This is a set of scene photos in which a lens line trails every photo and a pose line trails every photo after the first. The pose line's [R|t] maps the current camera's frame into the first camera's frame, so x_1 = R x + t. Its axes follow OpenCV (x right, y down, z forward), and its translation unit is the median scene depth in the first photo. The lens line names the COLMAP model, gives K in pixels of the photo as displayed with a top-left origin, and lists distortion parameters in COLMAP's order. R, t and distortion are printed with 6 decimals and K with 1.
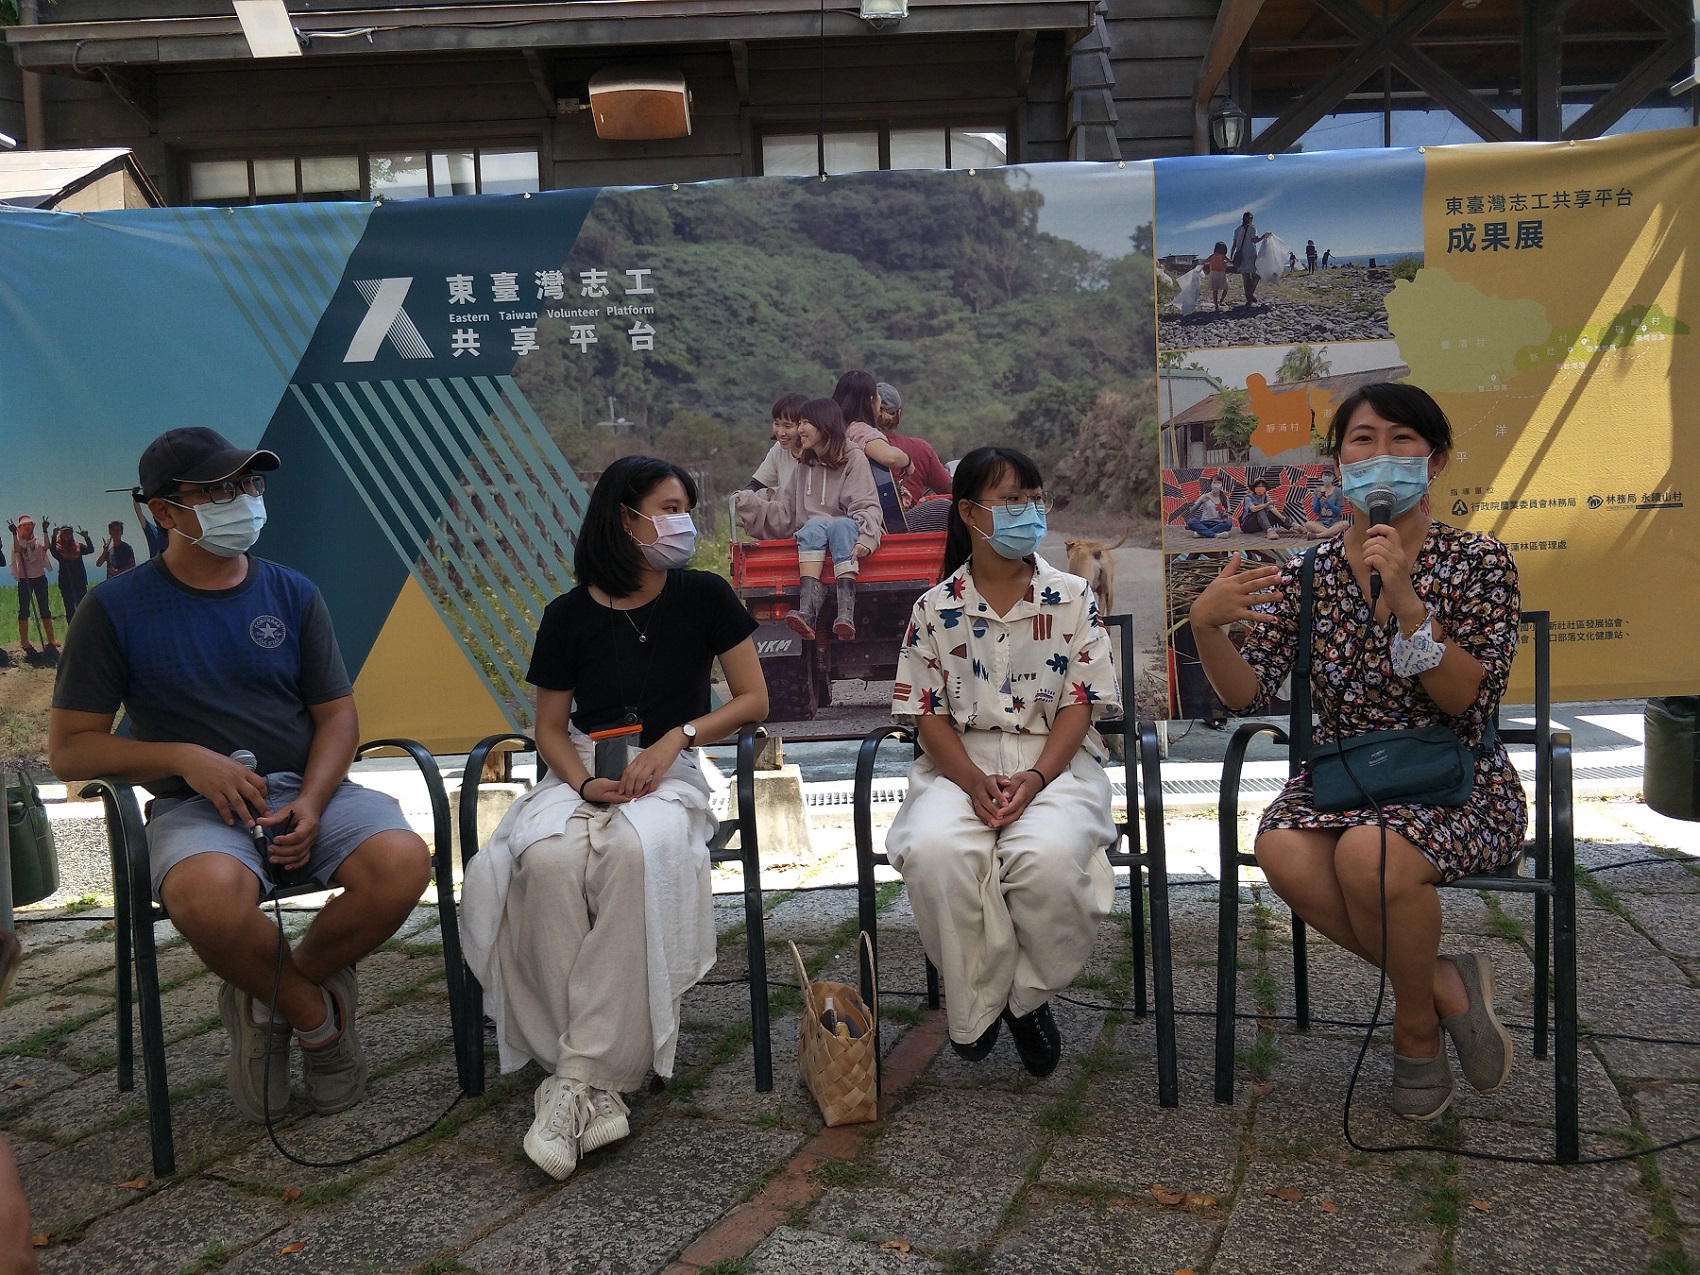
lens RADIAL K [[1378.0, 0, 837.7], [0, 1378.0, 654.9], [0, 0, 1]] dist [0.063265, -0.122109]
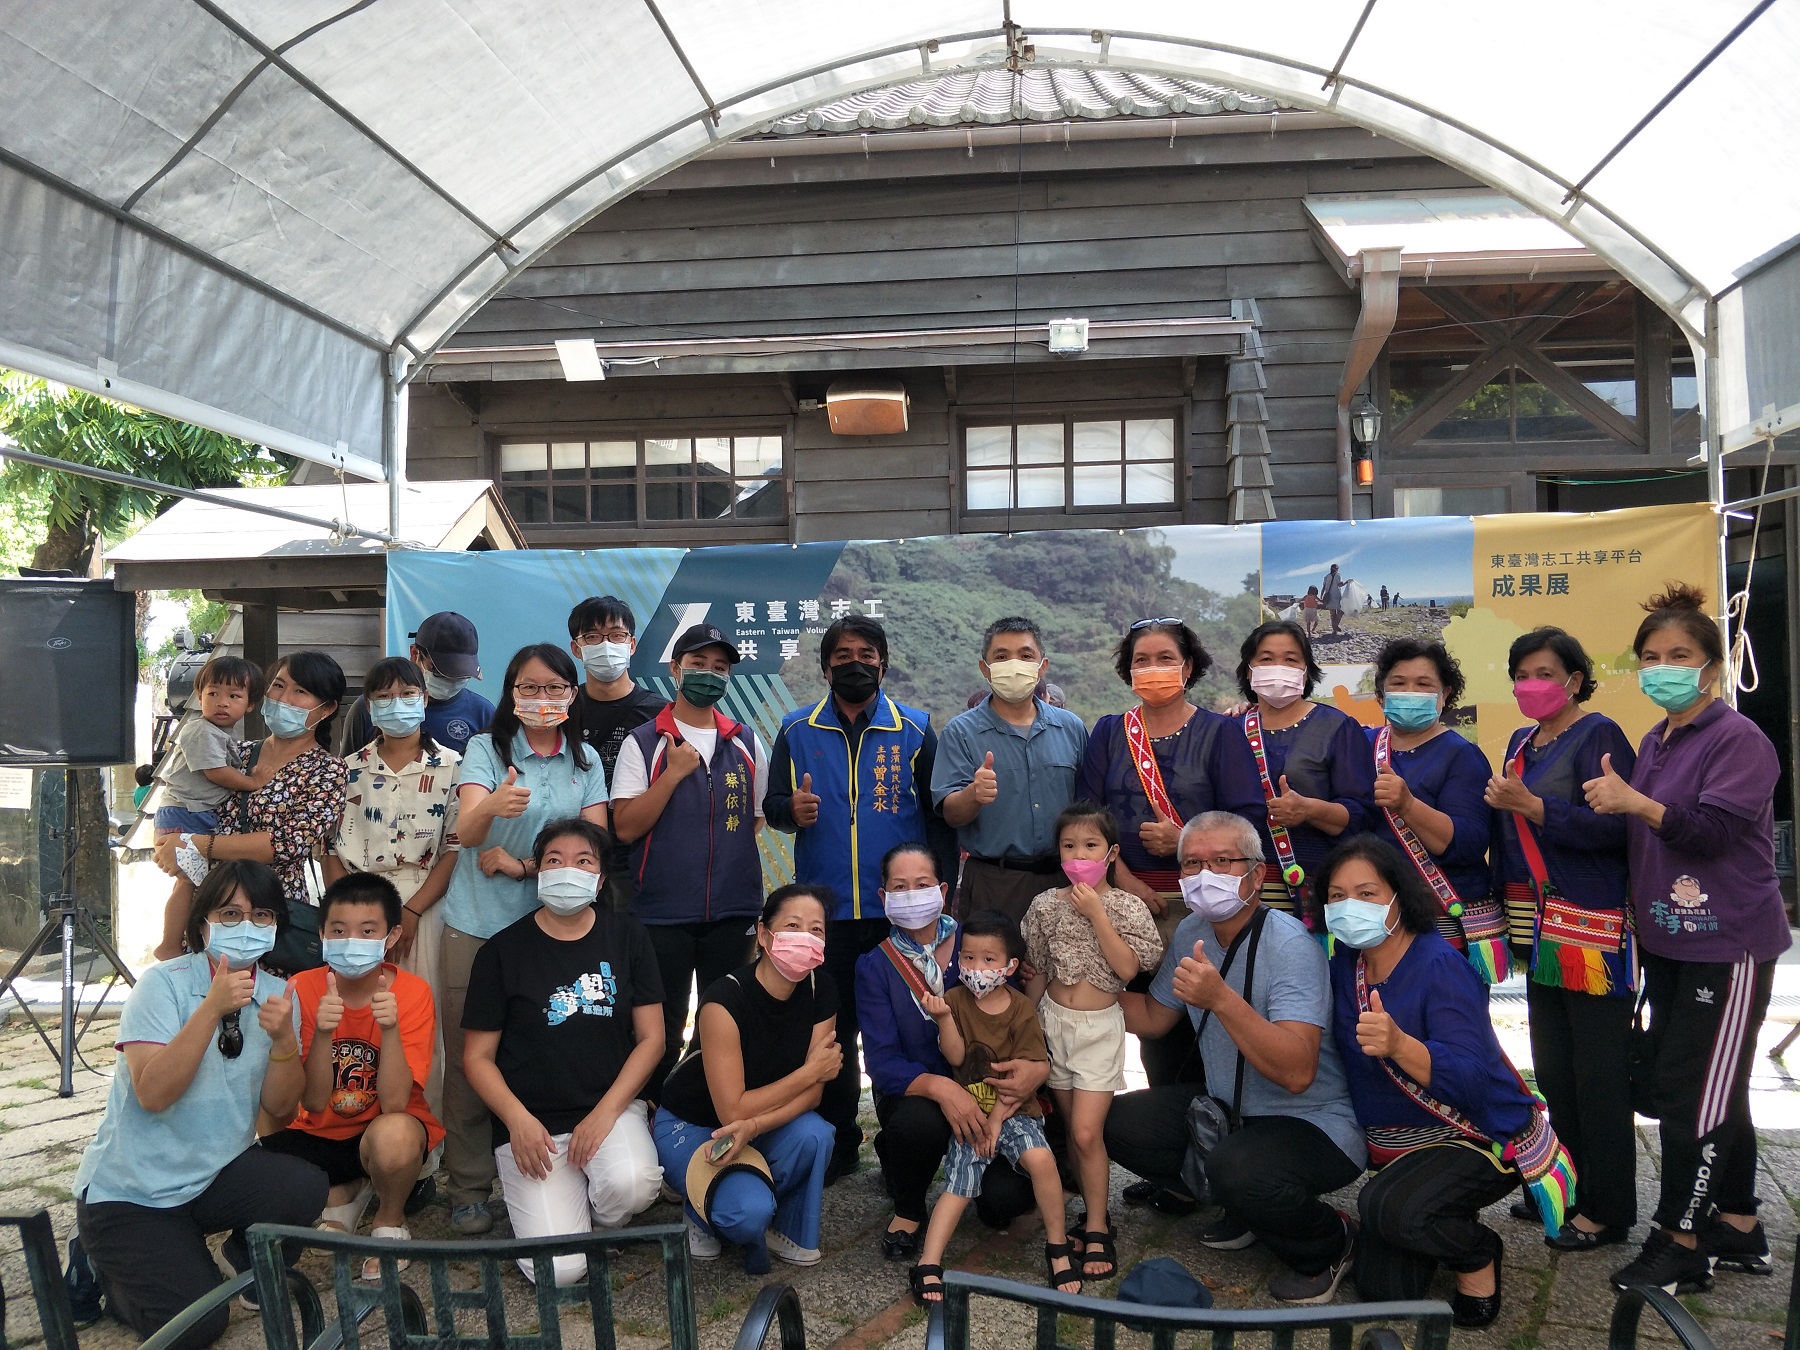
lens RADIAL K [[1459.1, 0, 874.1], [0, 1459.1, 695.7], [0, 0, 1]] dist [0.063265, -0.122109]
pose [[0.993643, 0.020978, -0.110601, 0.018605], [-0.029400, 0.996745, -0.075071, -0.076541], [0.108666, 0.077845, 0.991026, -0.412589]]
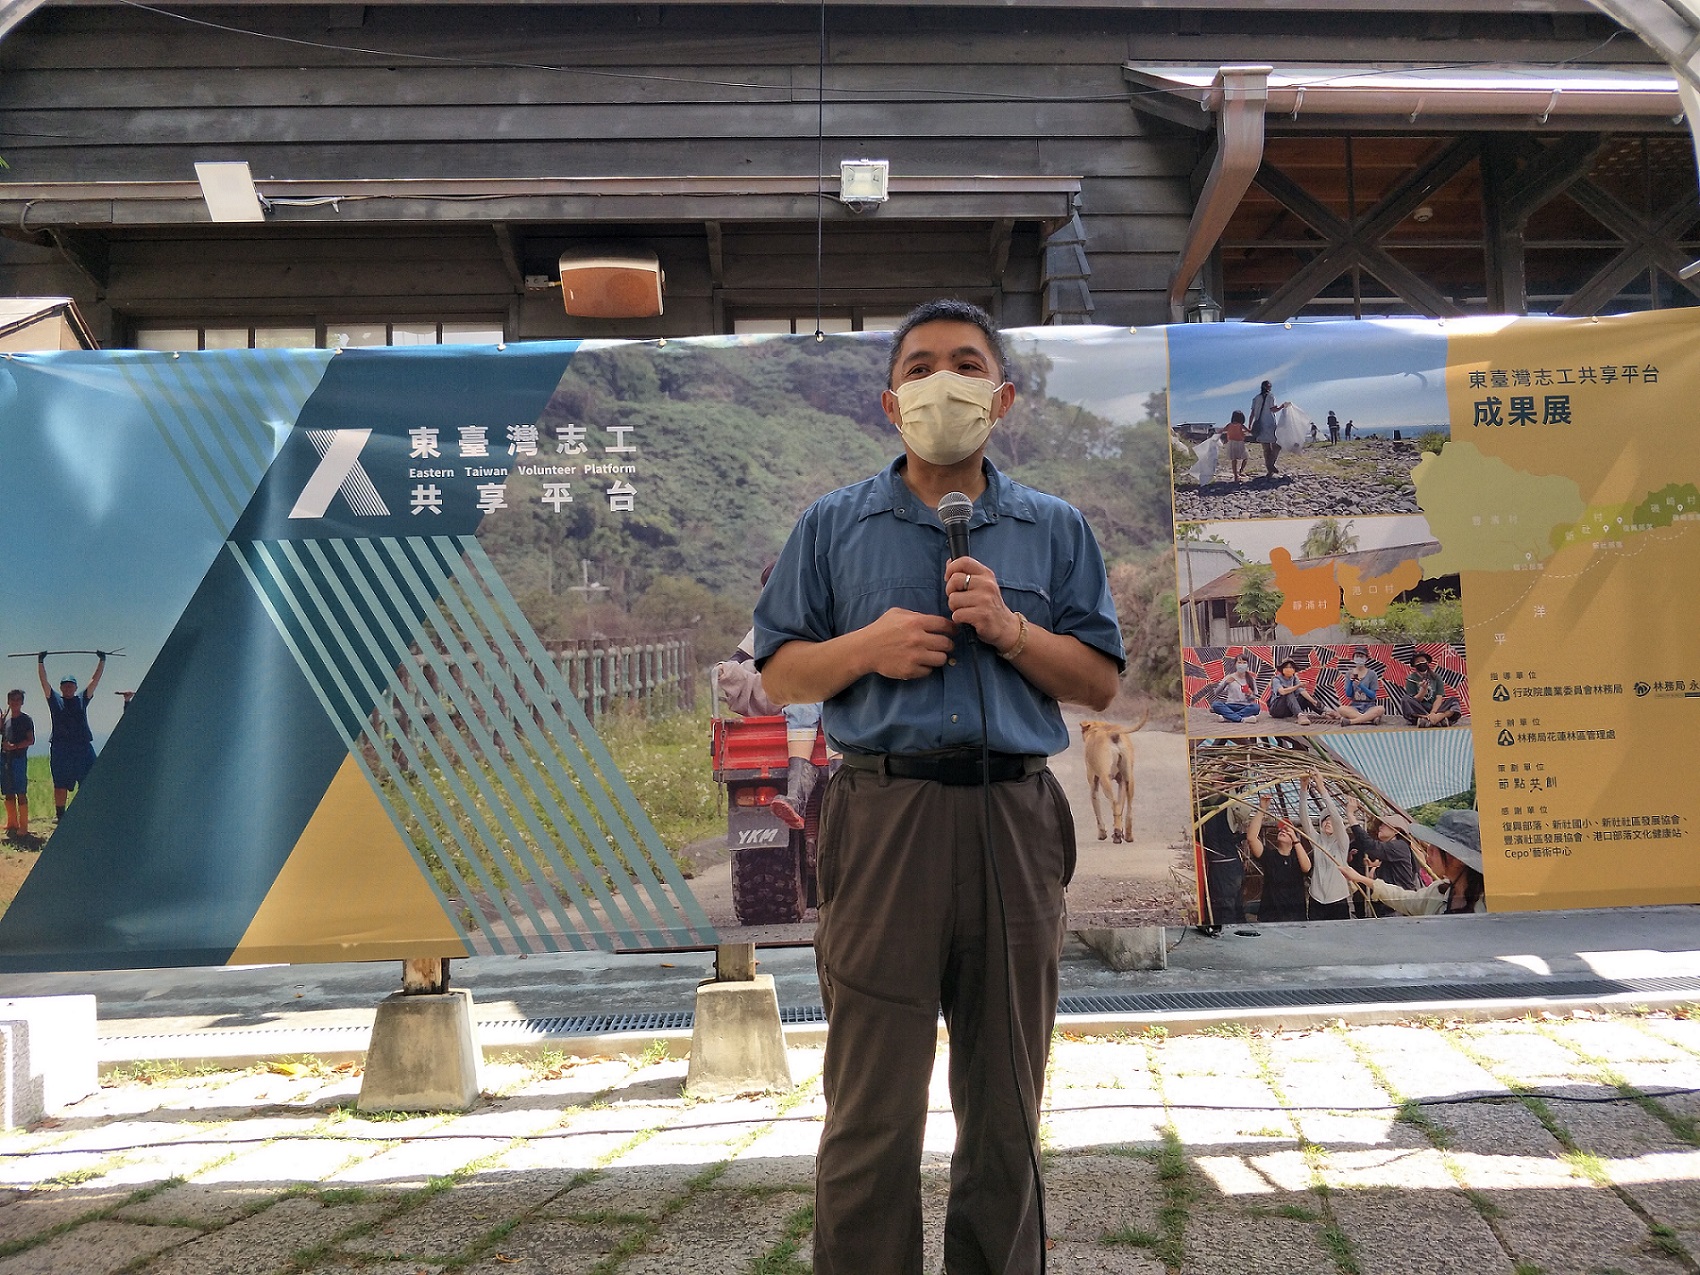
lens RADIAL K [[1378.0, 0, 836.8], [0, 1378.0, 647.9], [0, 0, 1]] dist [0.063265, -0.122109]
pose [[0.998923, 0.013995, 0.044240, -0.037211], [-0.007364, 0.989163, -0.146634, 0.003432], [-0.045813, 0.146150, 0.988201, 0.099415]]
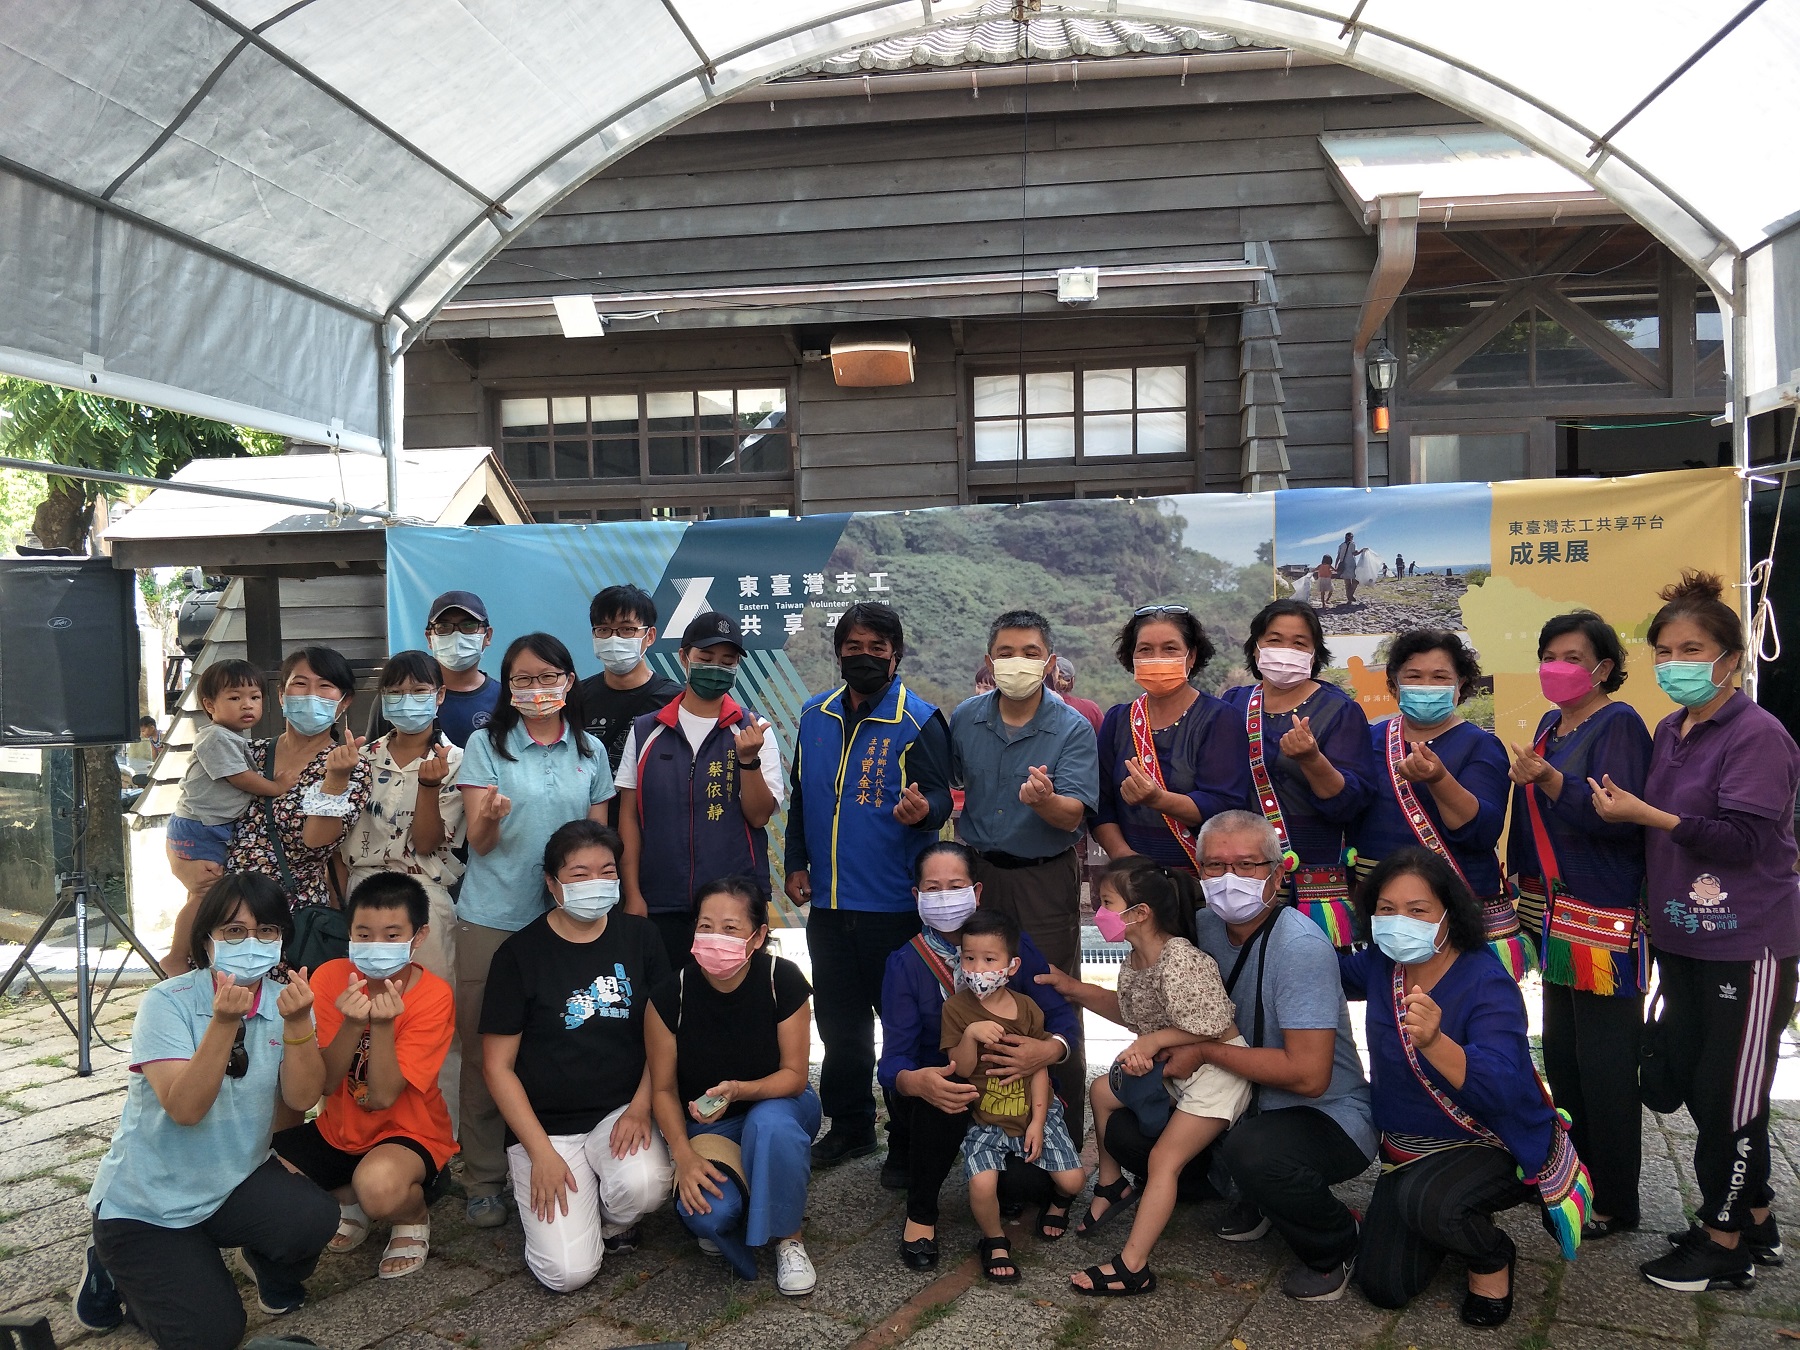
lens RADIAL K [[1459.1, 0, 871.5], [0, 1459.1, 695.7], [0, 0, 1]] dist [0.063265, -0.122109]
pose [[0.992784, 0.016450, -0.118781, 0.019482], [-0.019039, 0.999605, -0.020696, -0.129362], [0.118394, 0.022808, 0.992705, -0.400230]]
